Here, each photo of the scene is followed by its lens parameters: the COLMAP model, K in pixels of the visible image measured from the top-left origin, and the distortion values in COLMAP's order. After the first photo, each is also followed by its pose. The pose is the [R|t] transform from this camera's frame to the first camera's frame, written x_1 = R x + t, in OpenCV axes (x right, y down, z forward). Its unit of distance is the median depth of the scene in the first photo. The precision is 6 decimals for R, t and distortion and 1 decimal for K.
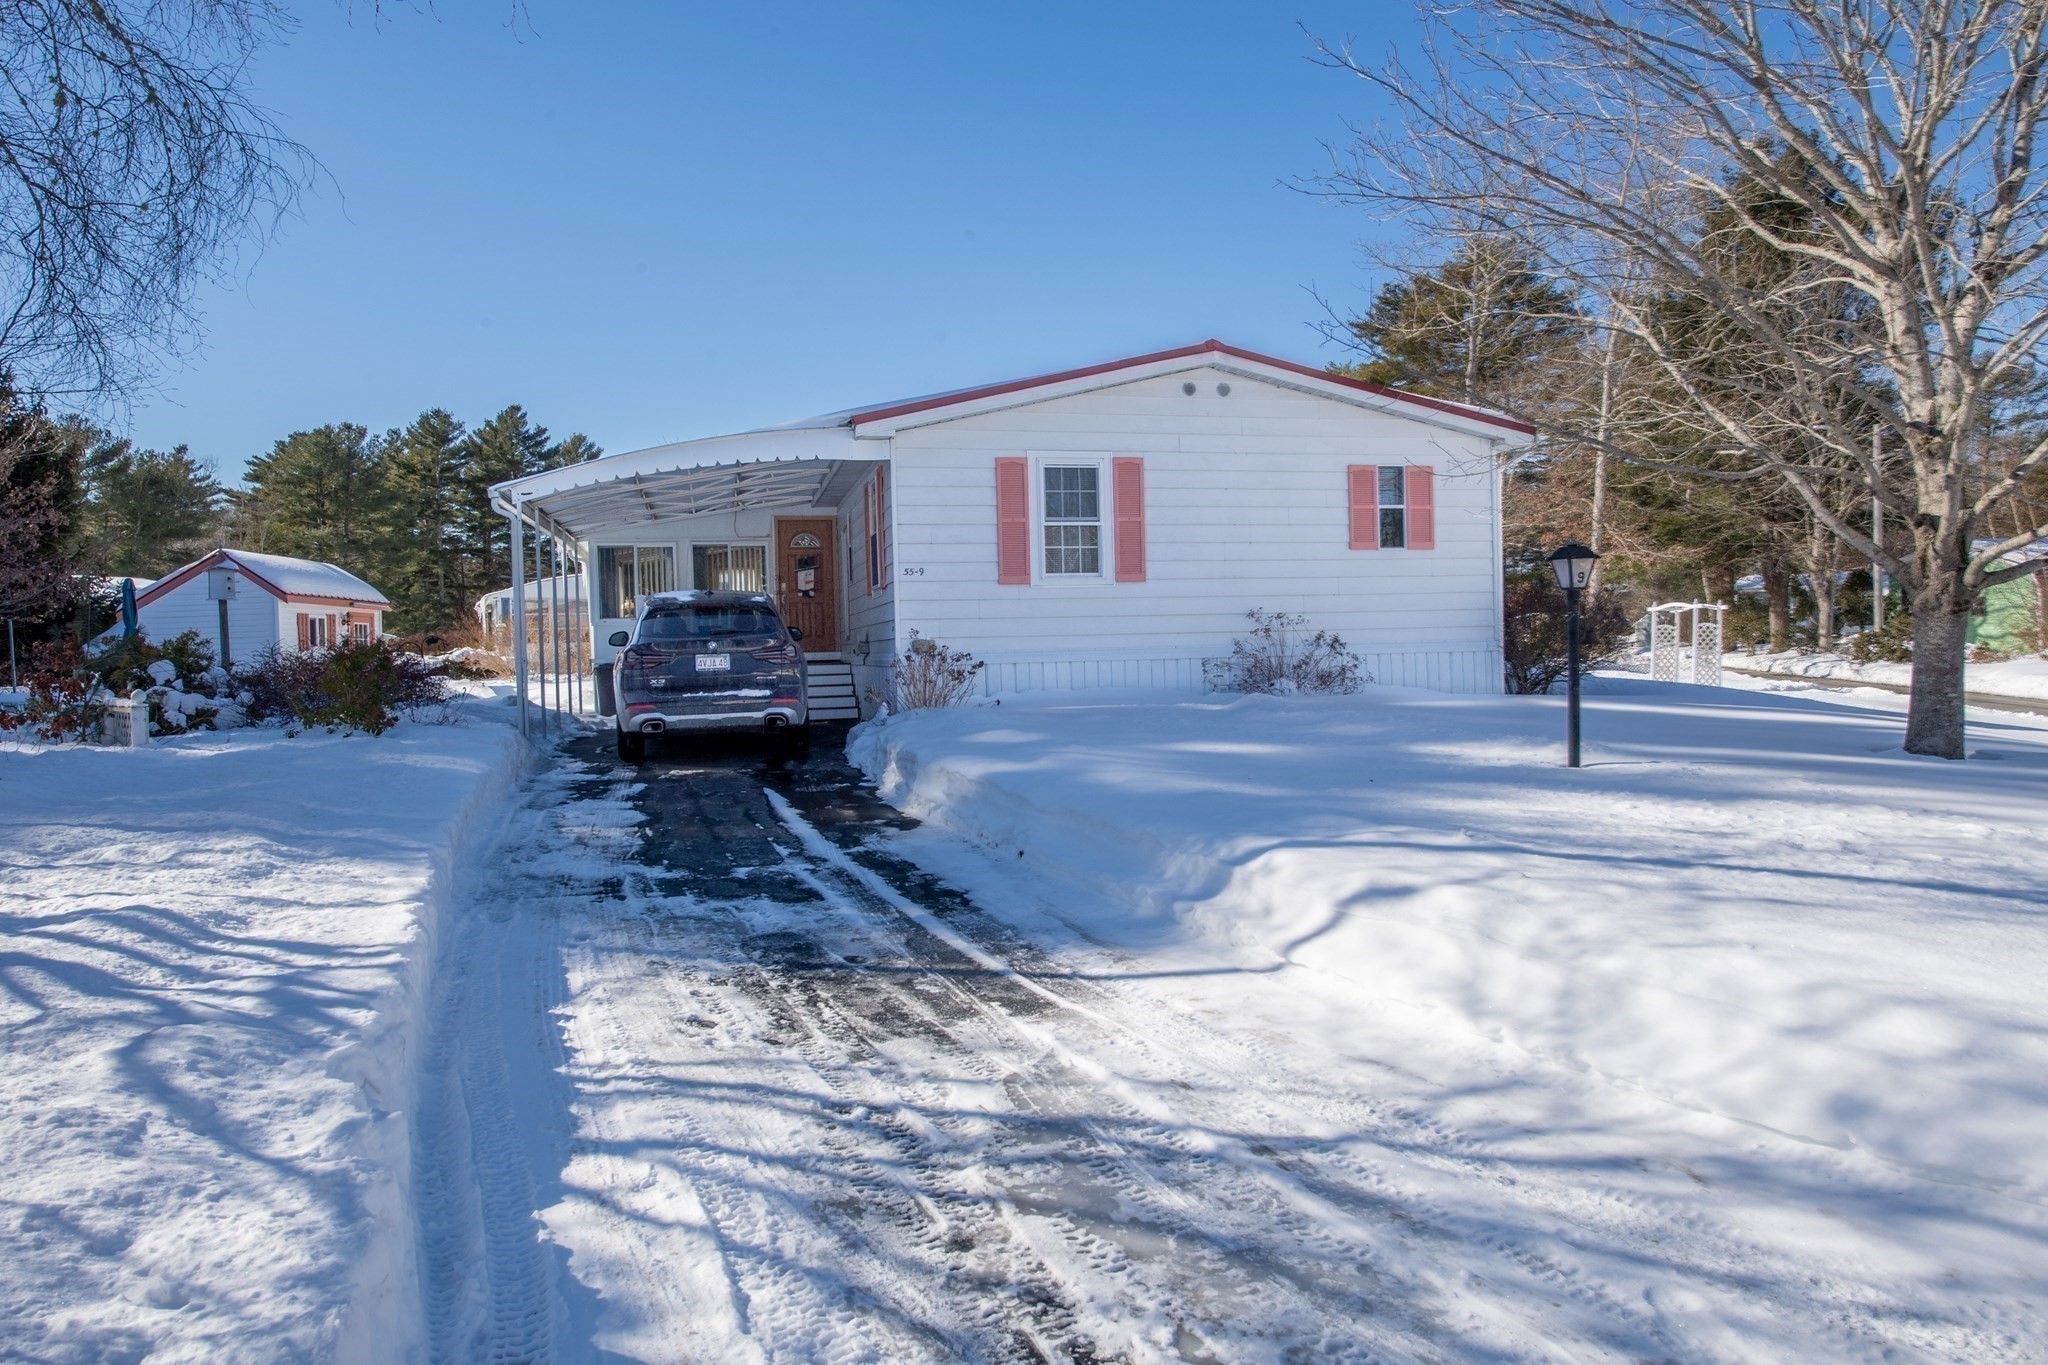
lens RADIAL K [[1368.5, 0, 1045.0], [0, 1368.5, 689.7], [0, 0, 1]] dist [0.001677, 0.000096]
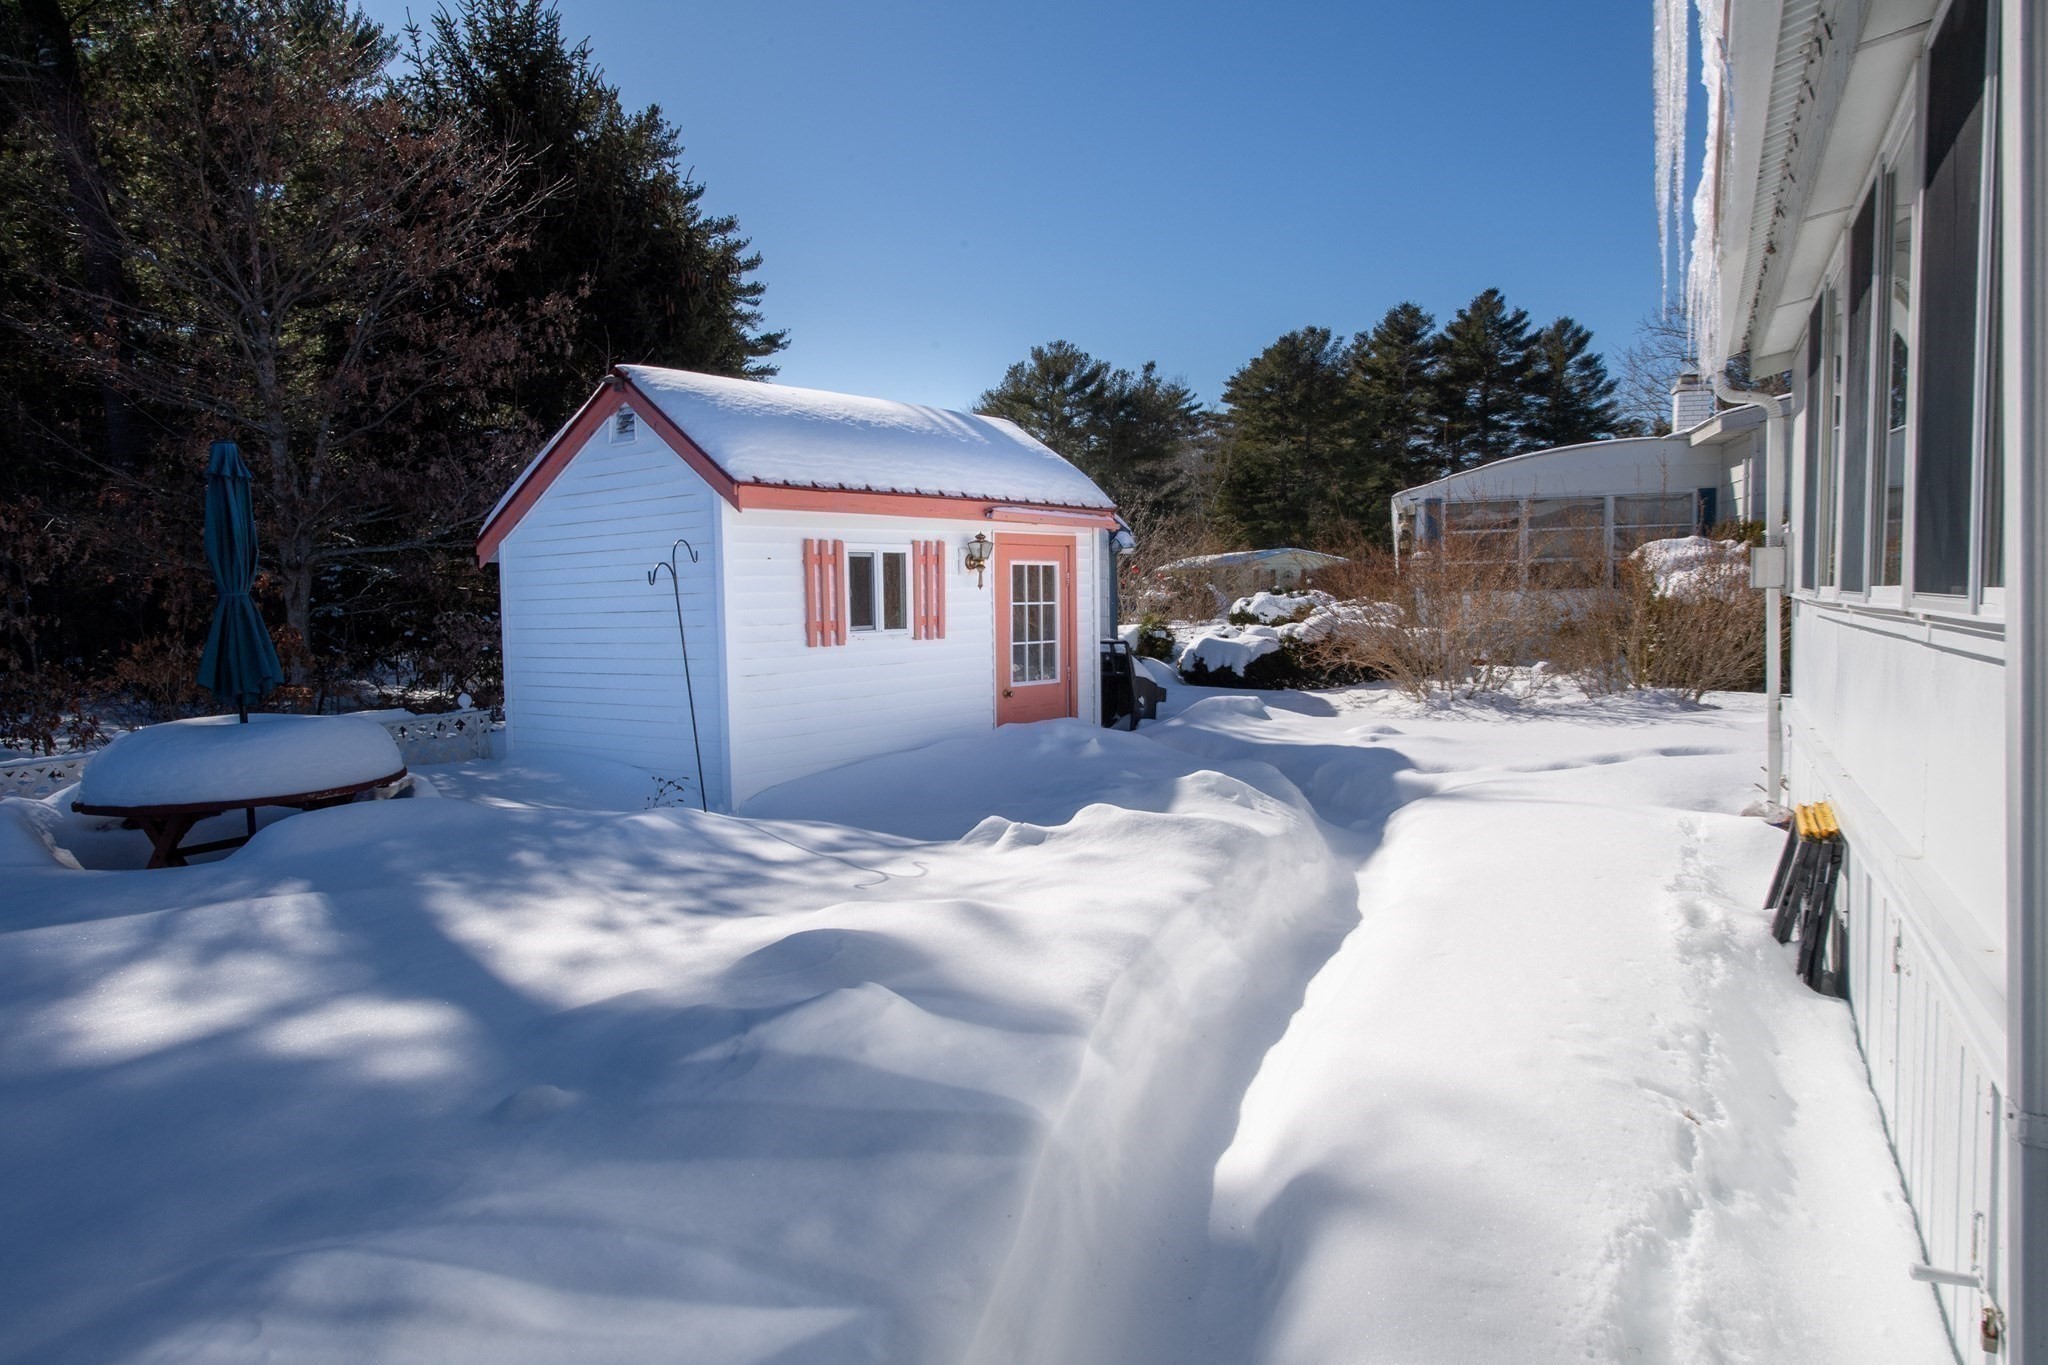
lens RADIAL K [[1368.5, 0, 1045.0], [0, 1368.5, 689.7], [0, 0, 1]] dist [0.001677, 0.000096]
pose [[0.777643, 0.053577, -0.626419, -0.058070], [-0.015775, 0.997711, 0.065750, -0.008672], [0.628508, -0.041248, 0.776709, 0.159303]]
